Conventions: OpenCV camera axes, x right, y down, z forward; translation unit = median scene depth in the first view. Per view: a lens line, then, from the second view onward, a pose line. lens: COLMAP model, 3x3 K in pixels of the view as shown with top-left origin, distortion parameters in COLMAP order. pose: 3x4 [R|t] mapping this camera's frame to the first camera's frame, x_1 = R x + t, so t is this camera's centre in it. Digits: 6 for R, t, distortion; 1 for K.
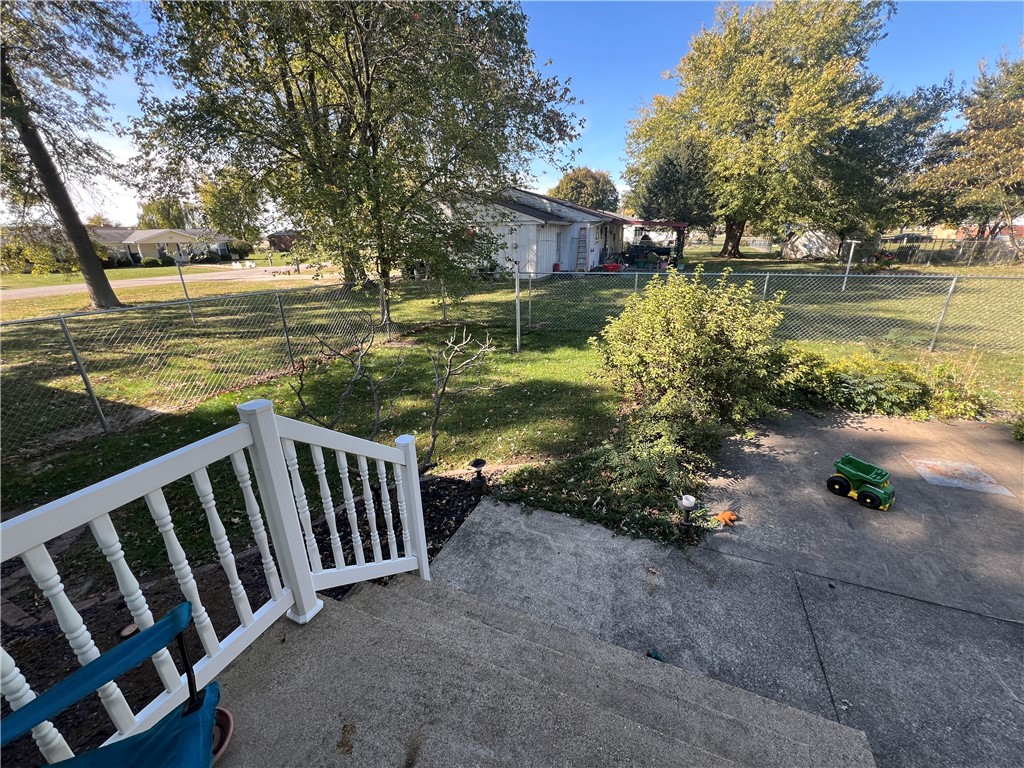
lens RADIAL K [[410.7, 0, 512.0], [0, 410.7, 384.0], [0, 0, 1]] dist [-0.000984, 0.000020]
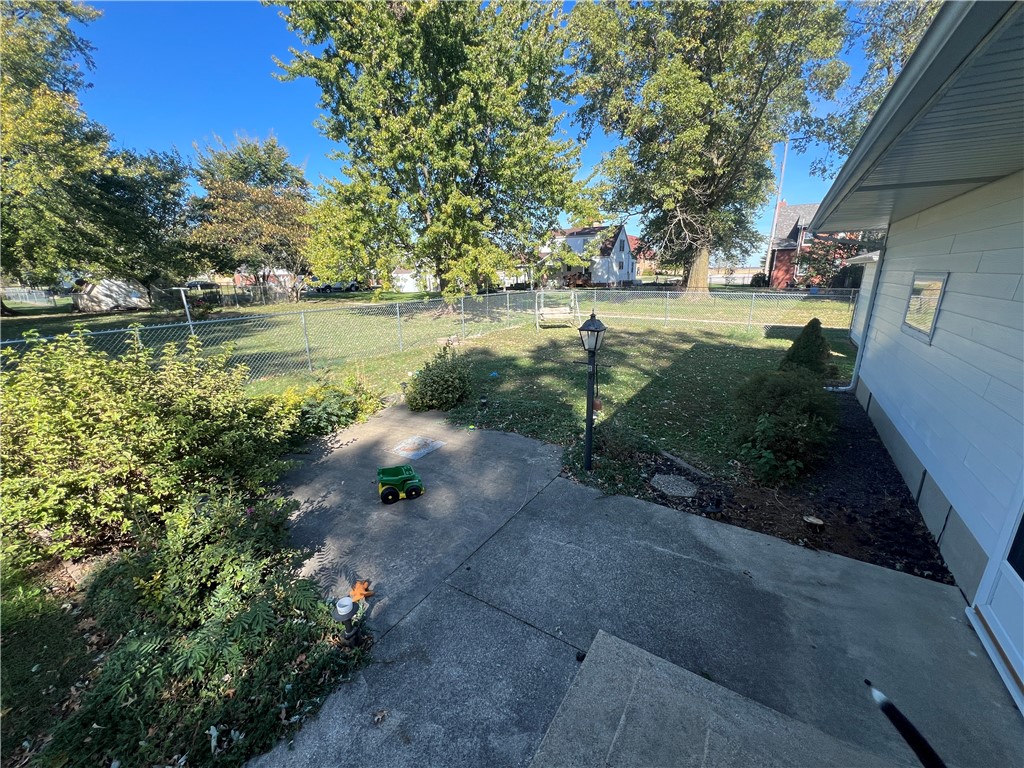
lens RADIAL K [[410.7, 0, 512.0], [0, 410.7, 384.0], [0, 0, 1]] dist [-0.000984, 0.000020]
pose [[0.172889, -0.247975, 0.953214, -0.089349], [0.349357, 0.920302, 0.176049, -0.075079], [-0.920901, 0.302575, 0.245742, 0.221308]]
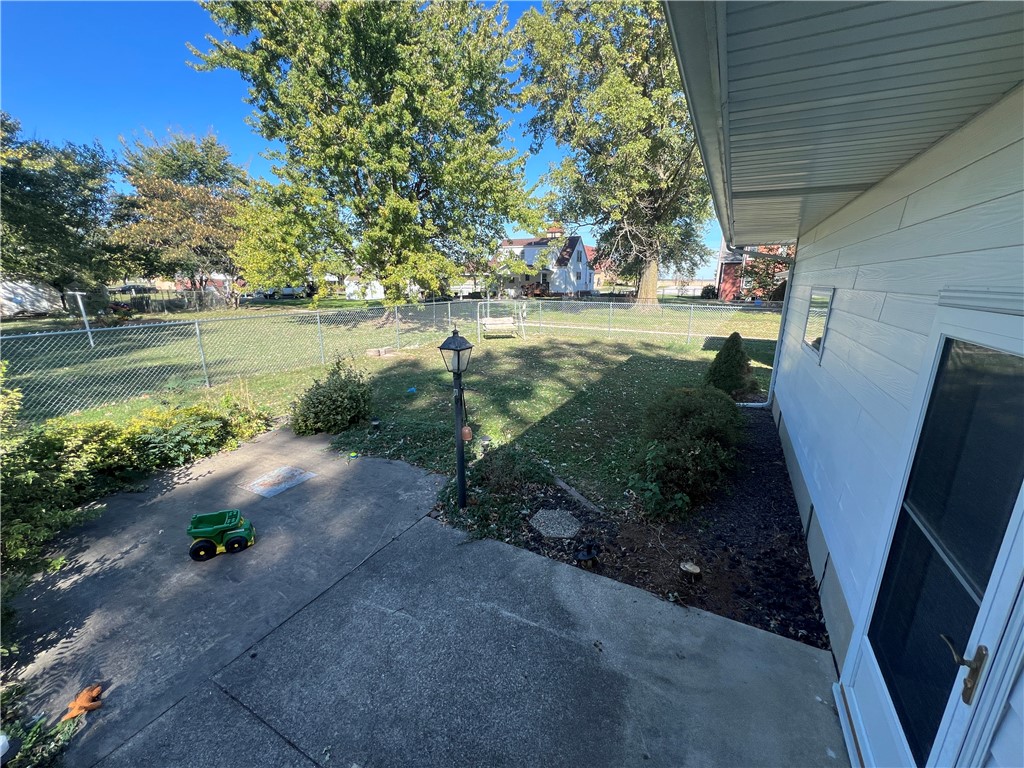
lens RADIAL K [[408.4, 0, 515.0], [0, 408.4, 384.6], [0, 0, 1]] dist [-0.001467, 0.000052]
pose [[0.094972, -0.231928, 0.968085, 0.047968], [0.339532, 0.921715, 0.187510, -0.017696], [-0.935787, 0.310888, 0.166285, 0.059074]]
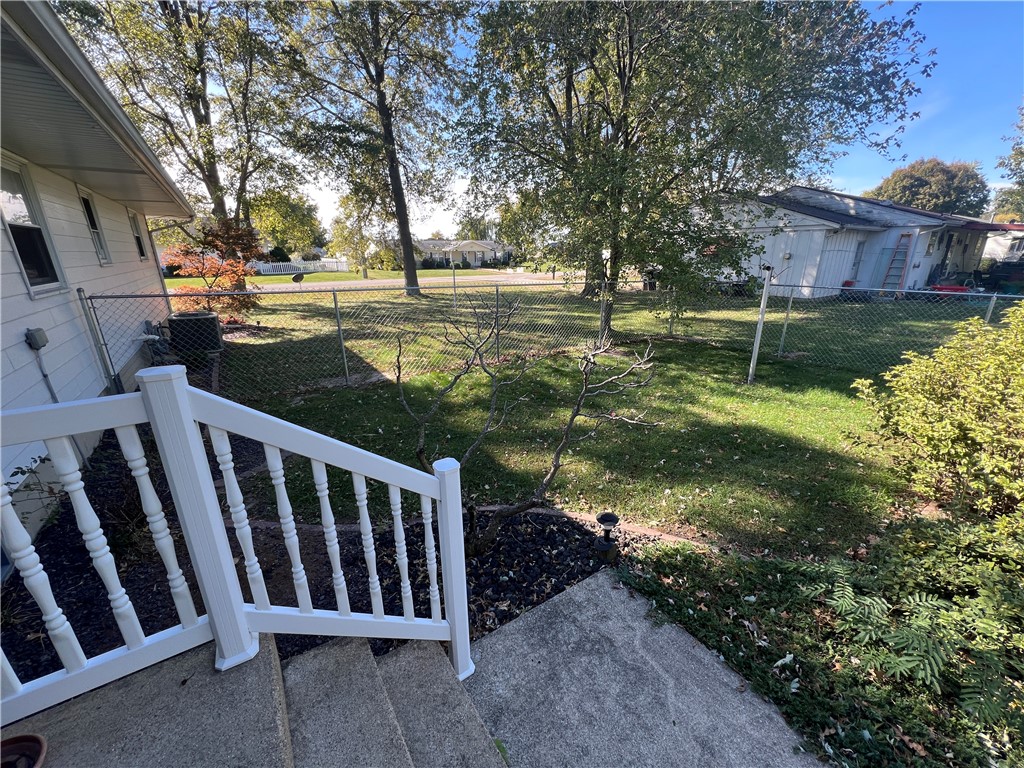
lens RADIAL K [[410.7, 0, 512.0], [0, 410.7, 384.0], [0, 0, 1]] dist [-0.000984, 0.000020]
pose [[0.833651, 0.182431, -0.521291, 0.077121], [-0.197654, 0.979904, 0.026838, -0.018859], [0.515712, 0.080661, 0.852957, 0.190932]]
